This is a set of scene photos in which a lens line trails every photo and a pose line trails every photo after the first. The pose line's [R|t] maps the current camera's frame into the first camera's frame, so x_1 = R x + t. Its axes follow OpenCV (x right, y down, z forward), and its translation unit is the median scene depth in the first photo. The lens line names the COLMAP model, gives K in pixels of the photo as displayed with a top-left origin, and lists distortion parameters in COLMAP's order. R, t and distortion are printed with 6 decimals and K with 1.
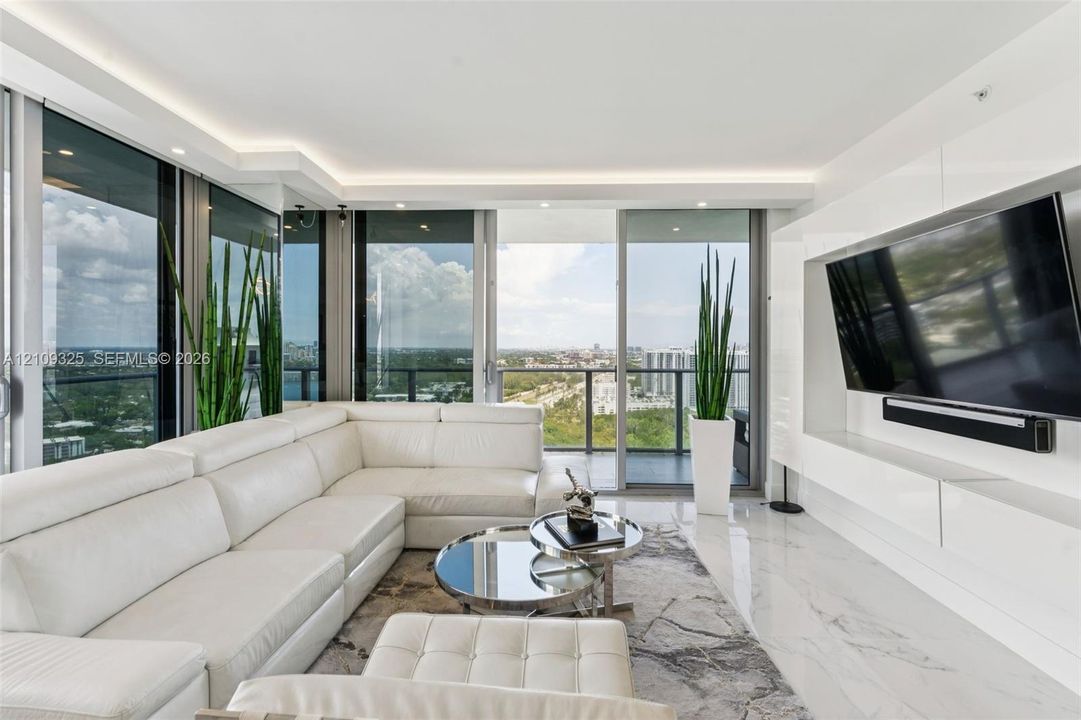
lens RADIAL K [[503.1, 0, 541.4], [0, 503.1, 346.1], [0, 0, 1]] dist [0.001228, 0.000516]
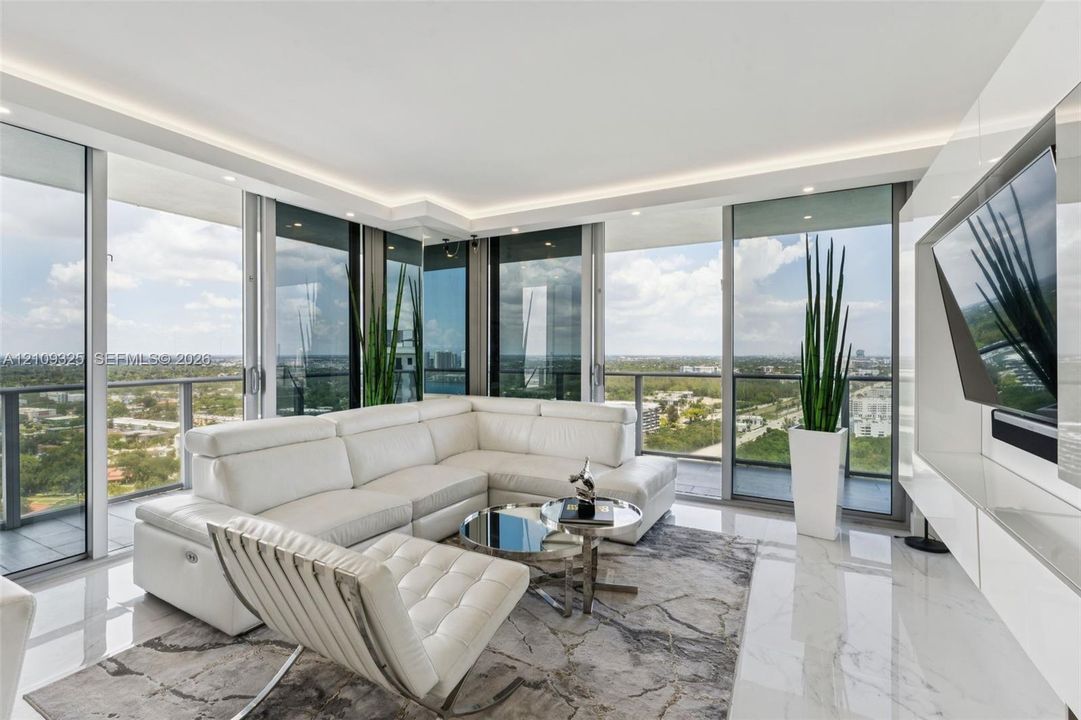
lens RADIAL K [[506.4, 0, 508.8], [0, 506.4, 352.8], [0, 0, 1]] dist [0.001575, 0.000196]
pose [[0.879959, -0.002282, -0.475045, 0.289675], [0.001697, 0.999997, -0.001661, 0.009231], [0.475047, 0.000656, 0.879960, -0.047625]]
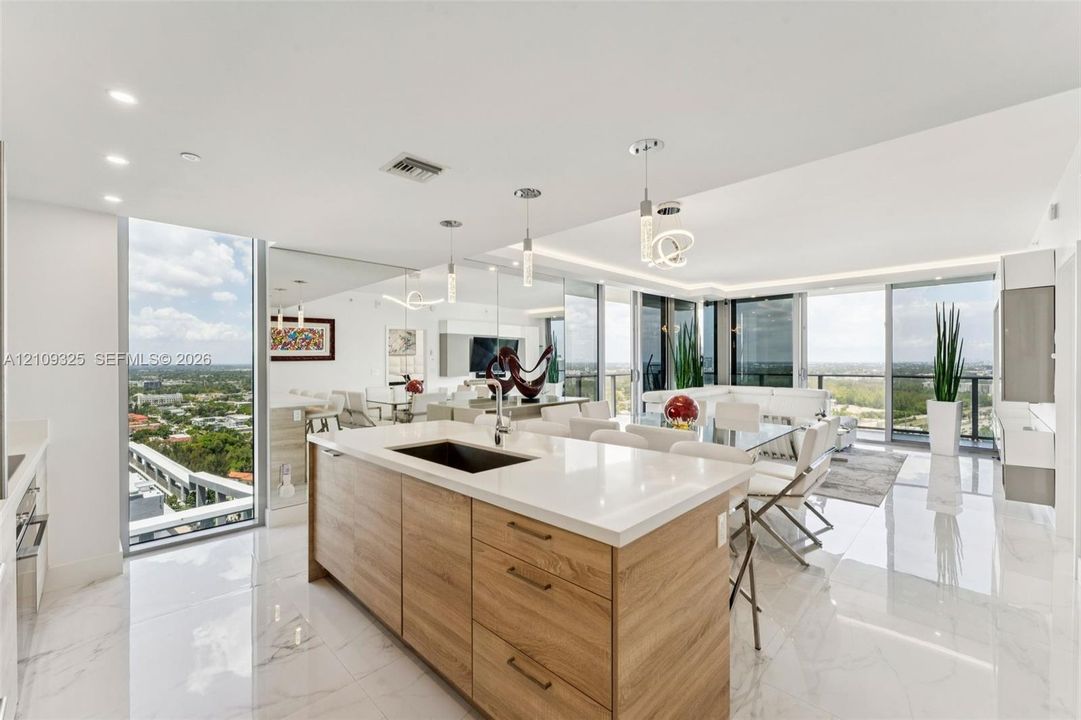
lens RADIAL K [[444.1, 0, 516.9], [0, 444.1, 359.7], [0, 0, 1]] dist [0.001100, 0.000105]
pose [[0.717083, -0.003921, -0.696977, 0.359432], [0.003147, 0.999992, -0.002388, -0.001823], [0.696981, -0.000481, 0.717090, -1.207270]]
